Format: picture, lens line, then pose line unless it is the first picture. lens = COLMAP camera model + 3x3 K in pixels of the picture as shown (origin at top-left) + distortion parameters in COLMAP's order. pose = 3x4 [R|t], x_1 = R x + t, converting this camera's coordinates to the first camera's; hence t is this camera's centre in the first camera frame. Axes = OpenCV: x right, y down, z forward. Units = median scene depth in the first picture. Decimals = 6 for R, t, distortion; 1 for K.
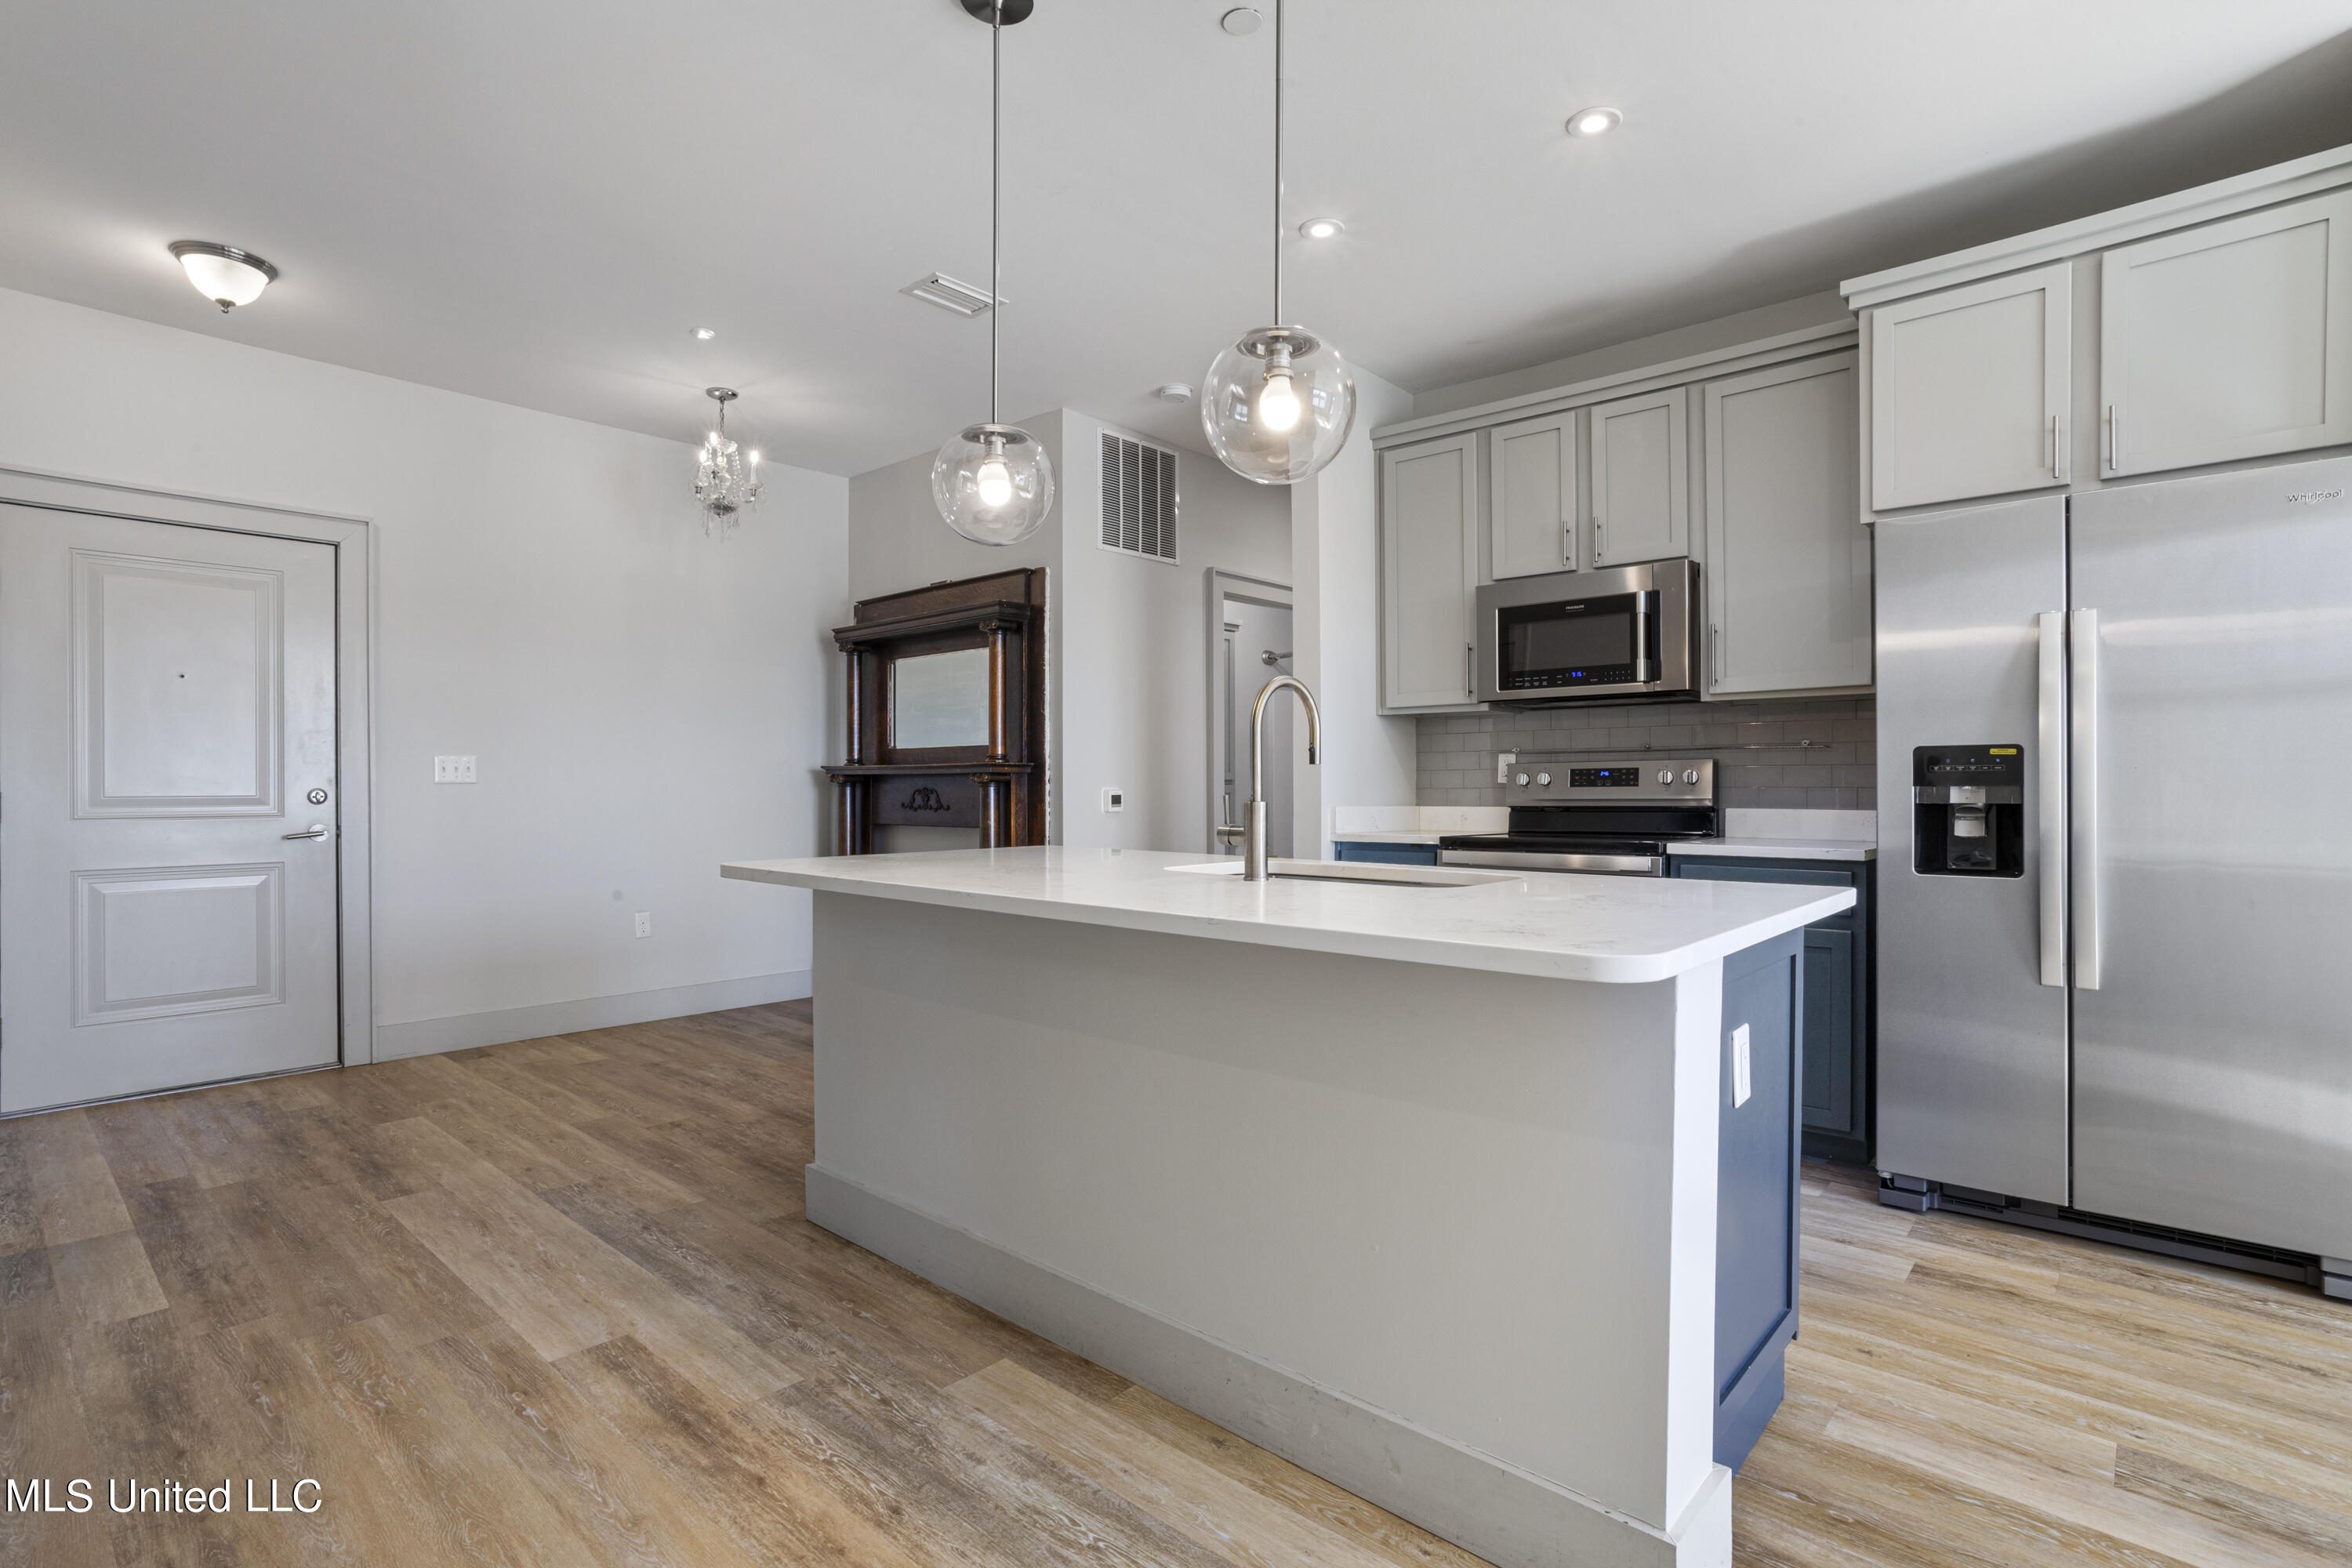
lens RADIAL K [[1136.0, 0, 1169.1], [0, 1136.0, 787.3], [0, 0, 1]] dist [-0.054396, 0.032543]
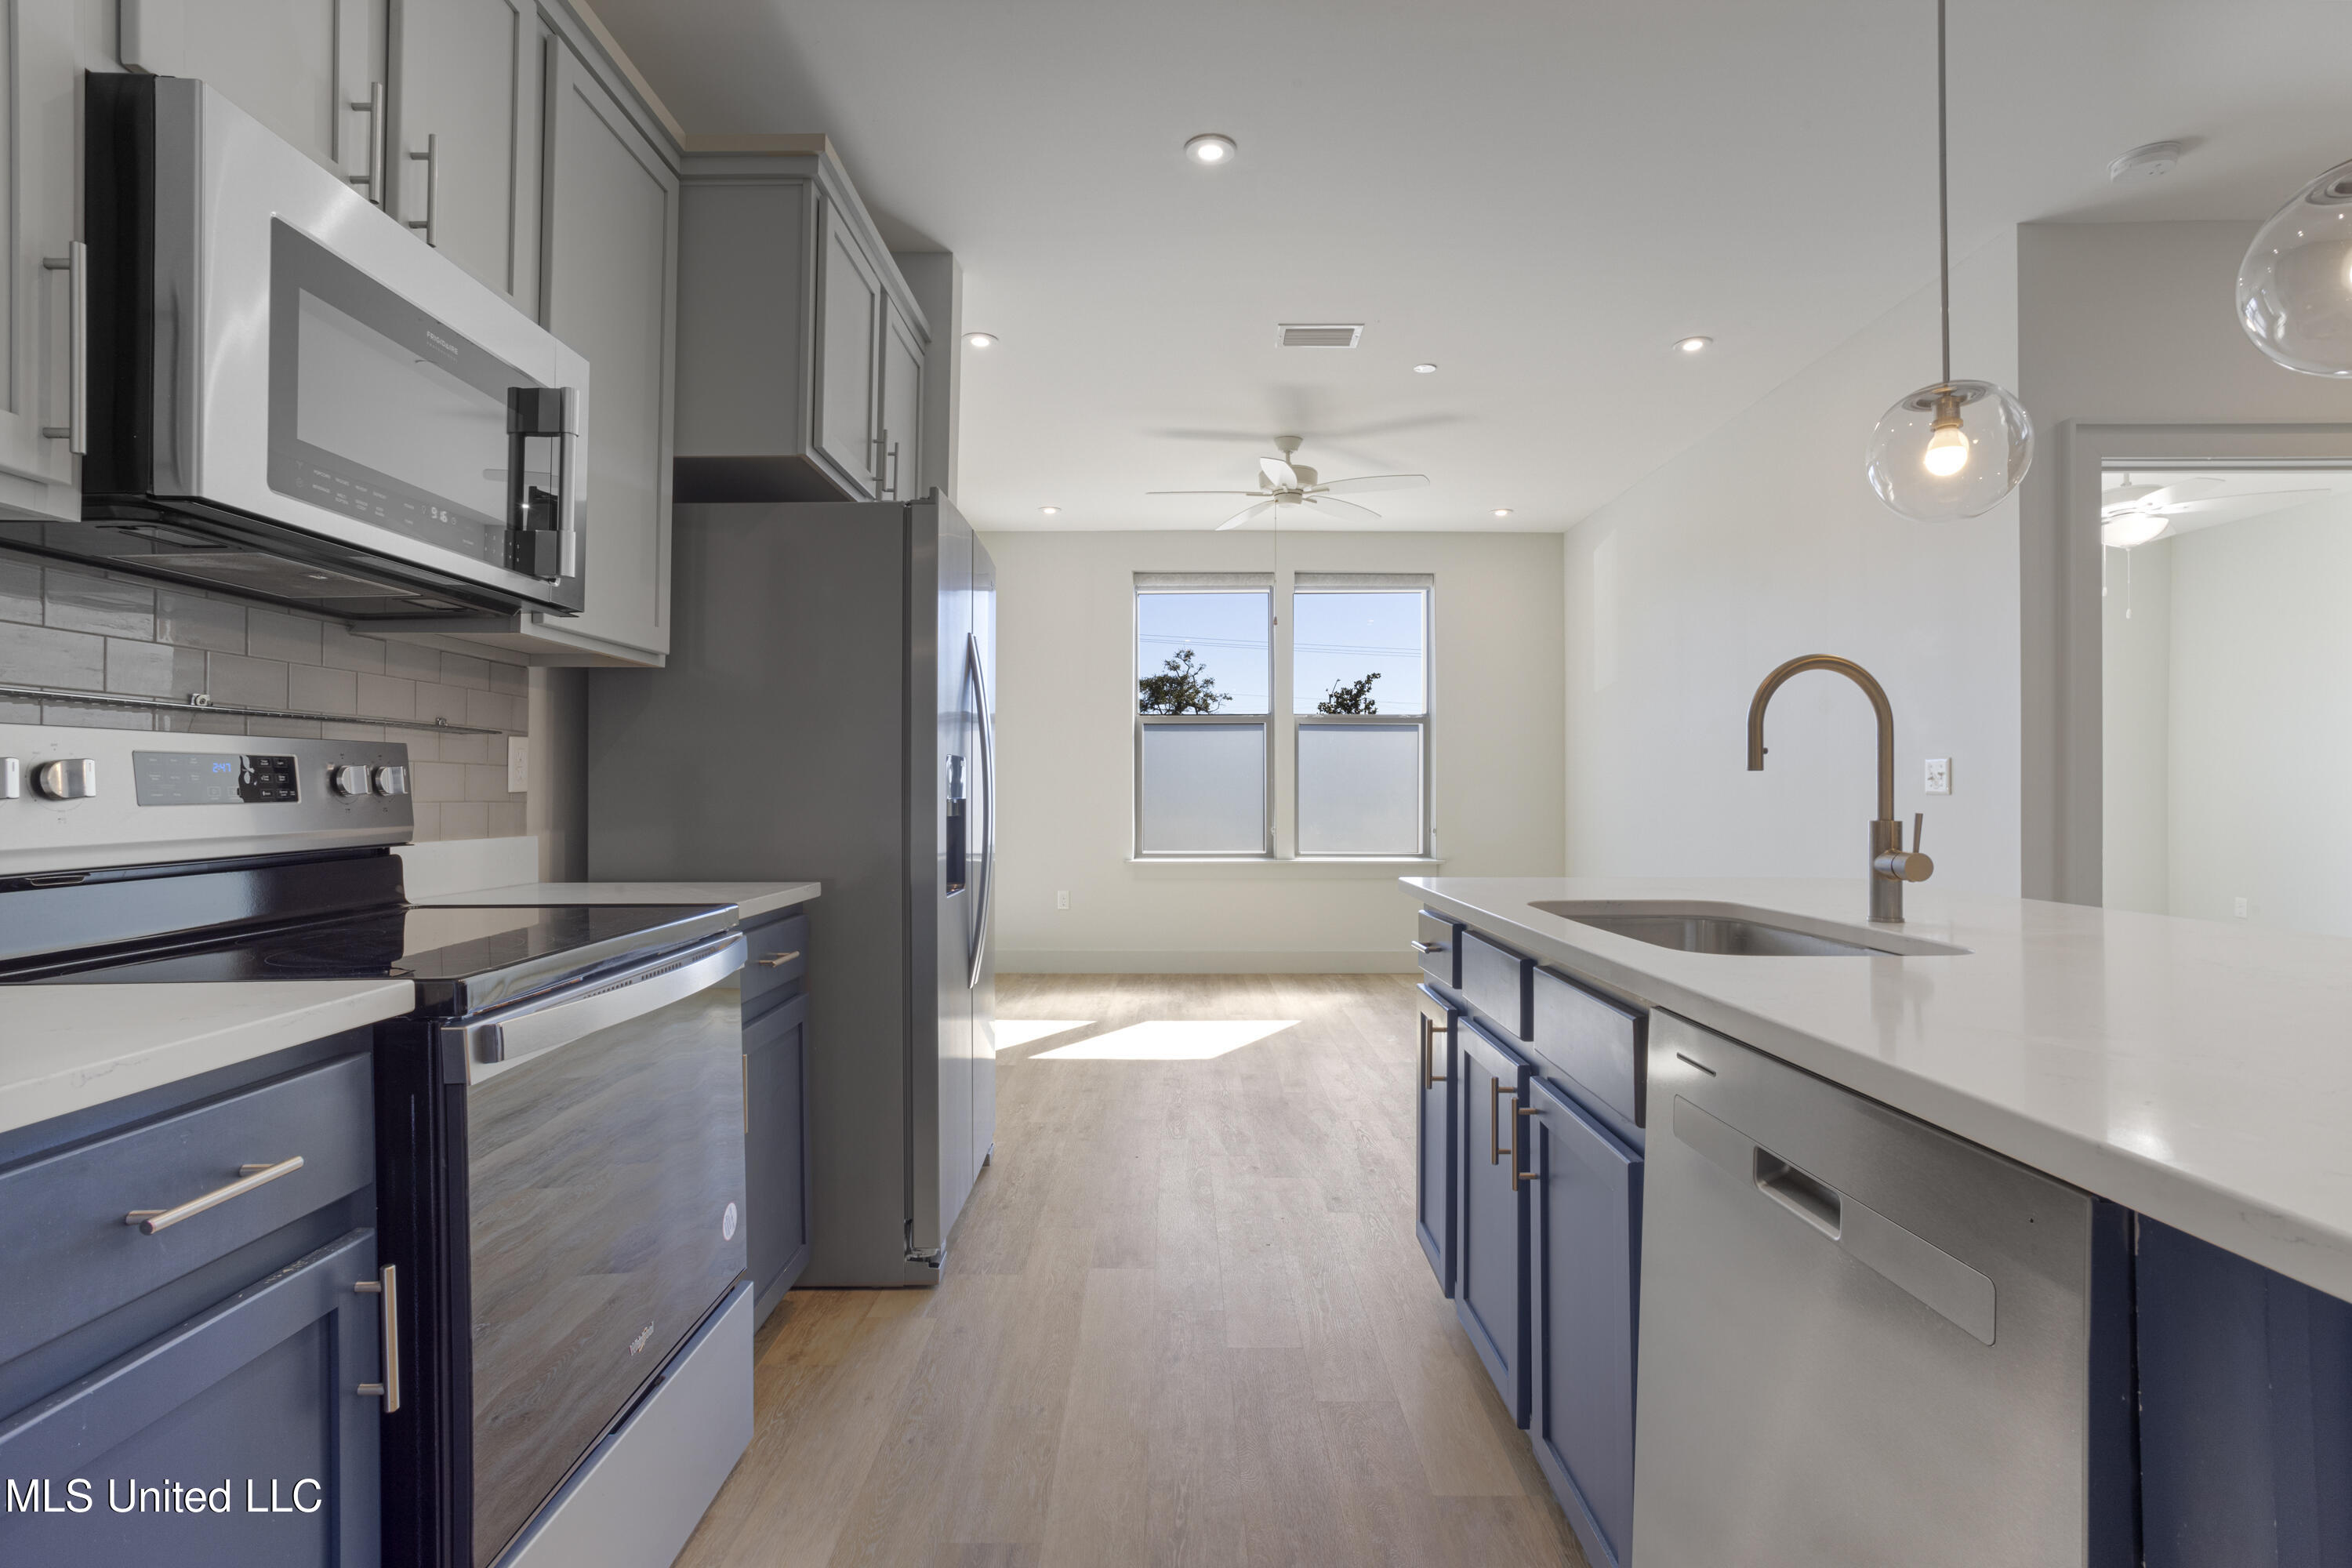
lens RADIAL K [[1136.0, 0, 1169.1], [0, 1136.0, 787.3], [0, 0, 1]] dist [-0.054396, 0.032543]
pose [[-0.667454, 0.003912, 0.744641, -0.083427], [0.000914, 0.999990, -0.004433, -0.003891], [-0.744650, -0.002278, -0.667451, 0.960702]]
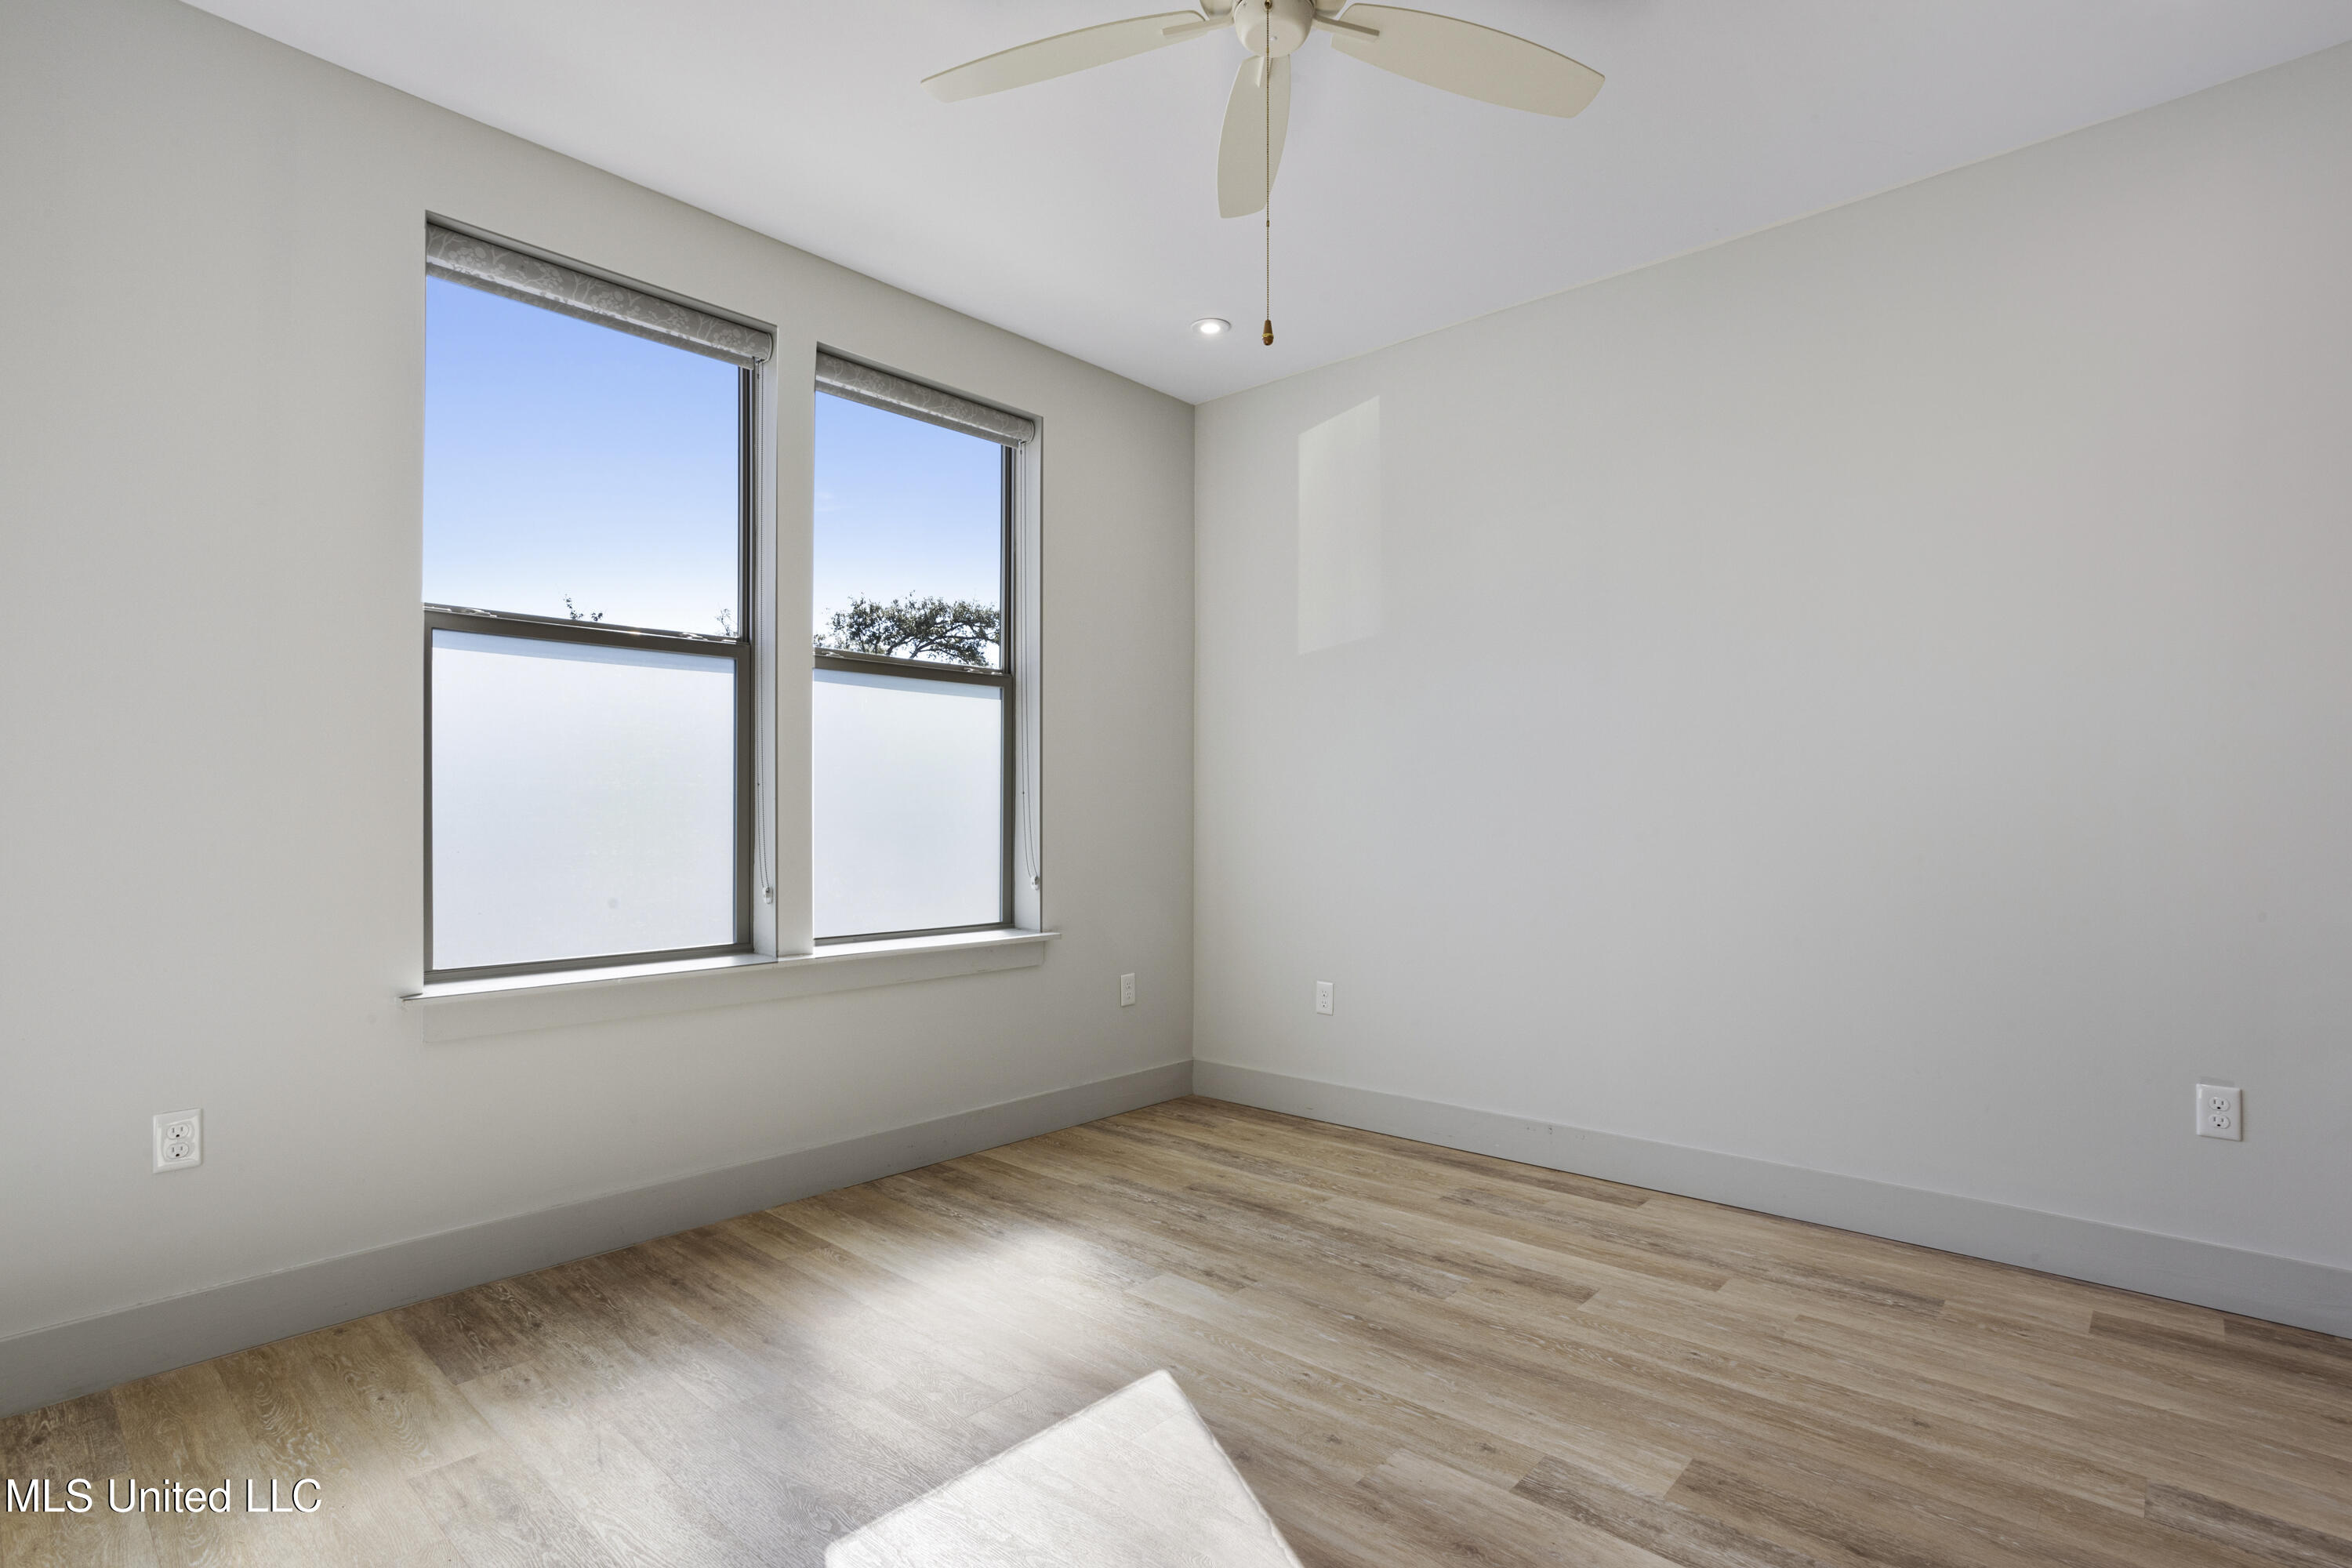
lens RADIAL K [[1152.8, 0, 1170.1], [0, 1152.8, 786.5], [0, 0, 1]] dist [-0.052858, 0.033139]
pose [[-0.999999, -0.000108, -0.001248, 0.766798], [-0.000083, 0.999802, -0.019897, -0.004007], [0.001250, -0.019897, -0.999801, 0.516676]]
